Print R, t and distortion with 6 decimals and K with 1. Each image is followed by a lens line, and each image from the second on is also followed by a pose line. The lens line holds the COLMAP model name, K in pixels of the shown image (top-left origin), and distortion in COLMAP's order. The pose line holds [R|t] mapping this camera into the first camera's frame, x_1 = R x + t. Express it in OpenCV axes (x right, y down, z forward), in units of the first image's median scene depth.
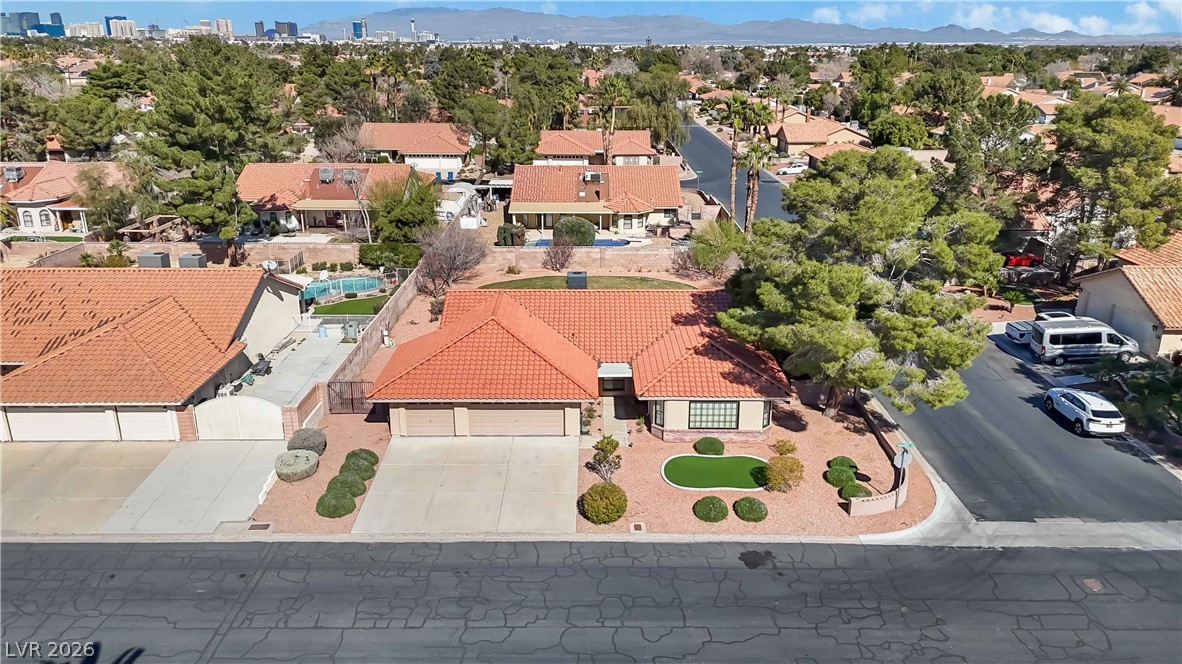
lens RADIAL K [[881.6, 0, 587.4], [0, 881.6, 329.1], [0, 0, 1]] dist [0.092141, -0.106481]
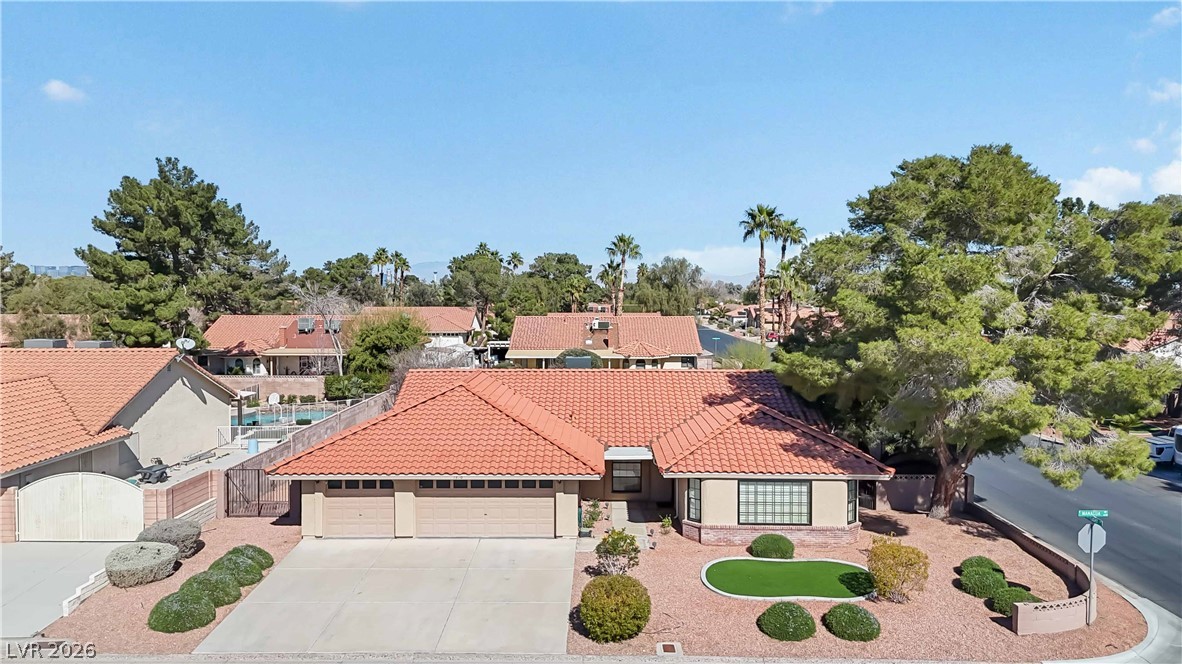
lens RADIAL K [[871.6, 0, 591.0], [0, 871.6, 332.0], [0, 0, 1]] dist [0.065337, -0.052041]
pose [[0.999966, 0.002451, -0.007914, 0.006681], [-0.004469, 0.963905, -0.266210, 0.149748], [0.006976, 0.266236, 0.963883, 0.310807]]
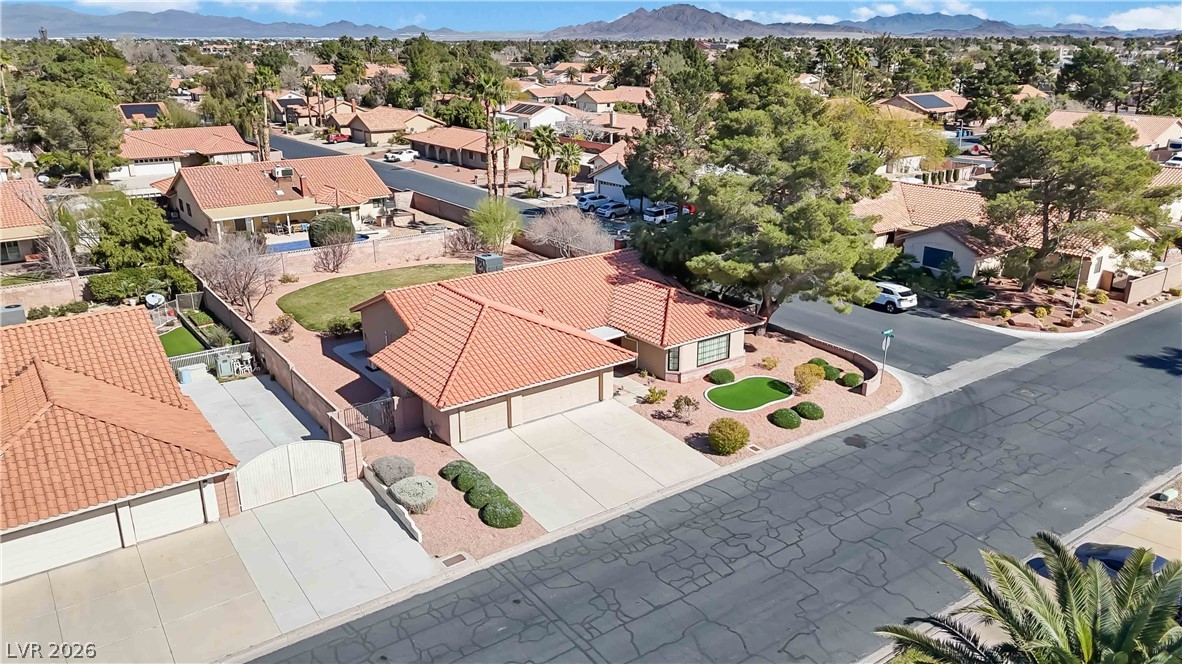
lens RADIAL K [[881.6, 0, 587.4], [0, 881.6, 329.1], [0, 0, 1]] dist [0.092141, -0.106481]
pose [[0.806030, -0.189046, 0.560871, -0.610479], [0.186132, 0.980503, 0.062996, -0.029945], [-0.561845, 0.053619, 0.825503, 0.157158]]
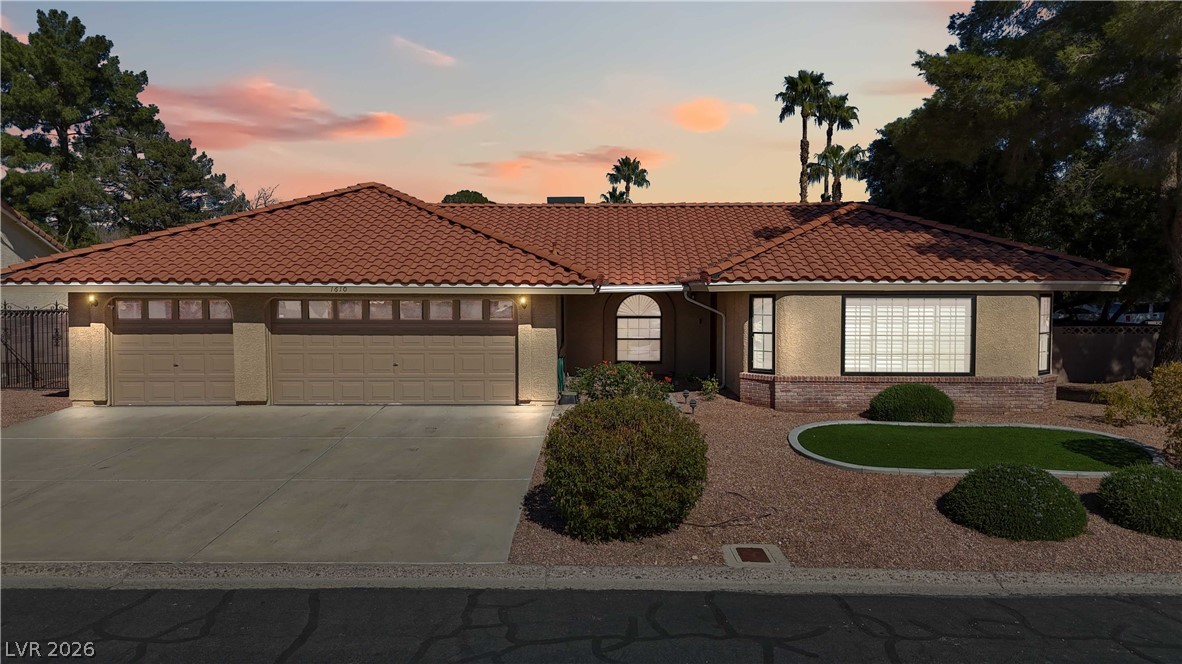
lens RADIAL K [[871.6, 0, 591.0], [0, 871.6, 332.0], [0, 0, 1]] dist [0.065337, -0.052041]
pose [[0.999945, 0.001924, -0.010330, 0.010762], [-0.004605, 0.963905, -0.266208, 0.195589], [0.009444, 0.266241, 0.963860, 0.629612]]
